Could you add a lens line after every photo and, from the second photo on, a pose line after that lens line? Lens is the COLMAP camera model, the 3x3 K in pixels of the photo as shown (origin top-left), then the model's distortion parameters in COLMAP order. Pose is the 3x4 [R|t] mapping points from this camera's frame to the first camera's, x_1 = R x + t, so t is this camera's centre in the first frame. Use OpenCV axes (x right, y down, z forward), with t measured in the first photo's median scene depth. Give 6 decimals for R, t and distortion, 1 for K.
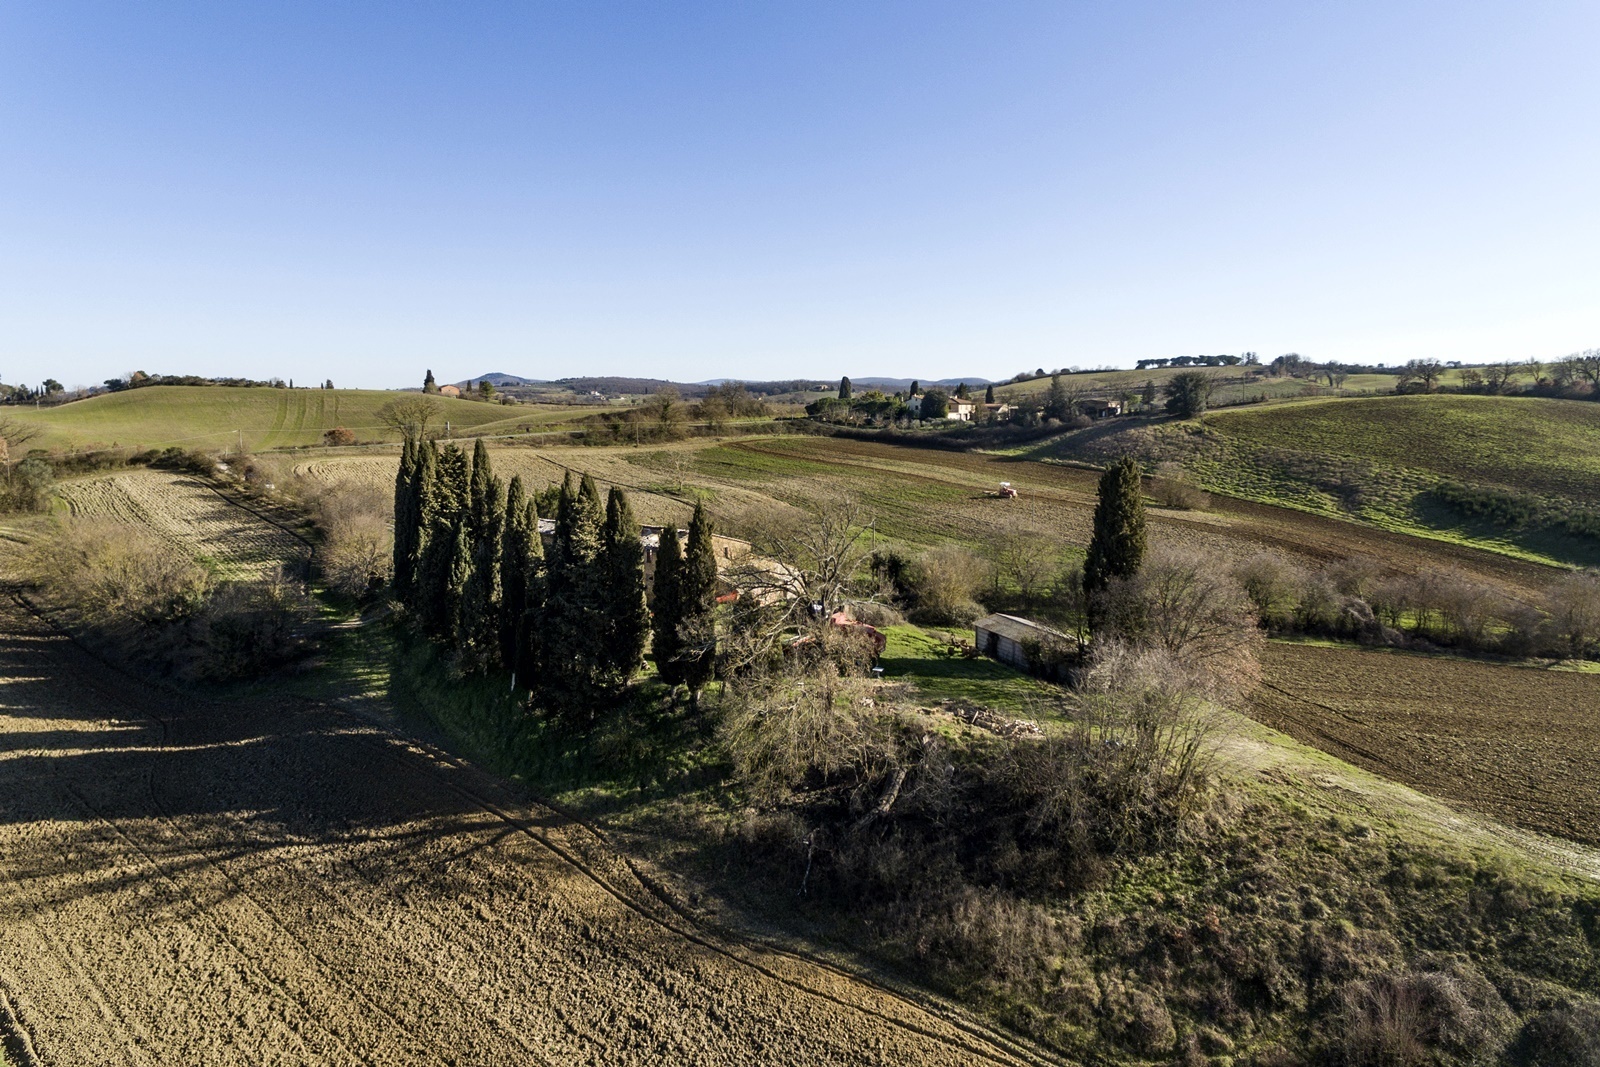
lens RADIAL K [[923.8, 0, 791.6], [0, 923.8, 457.1], [0, 0, 1]] dist [-0.008770, 0.011931]
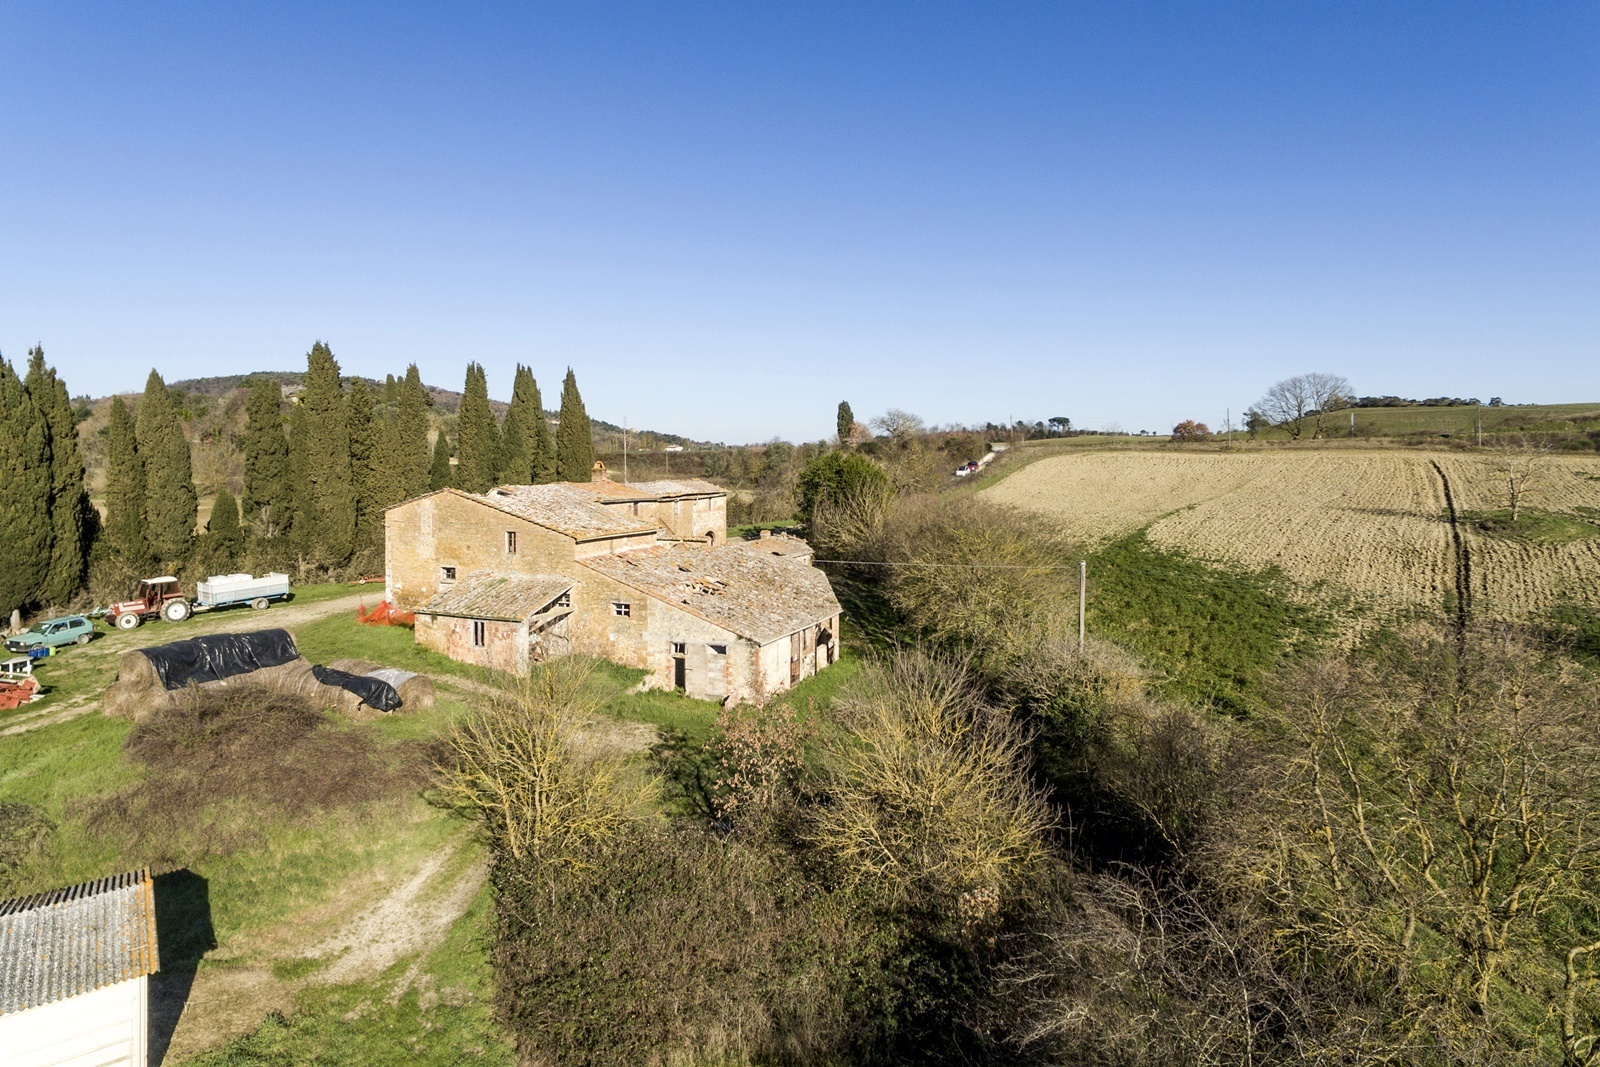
lens RADIAL K [[923.8, 0, 791.6], [0, 923.8, 457.1], [0, 0, 1]] dist [-0.008770, 0.011931]
pose [[0.241545, 0.008363, -0.970354, 0.157057], [-0.056870, 0.998366, -0.005552, 0.017670], [0.968722, 0.056525, 0.241626, 0.354645]]
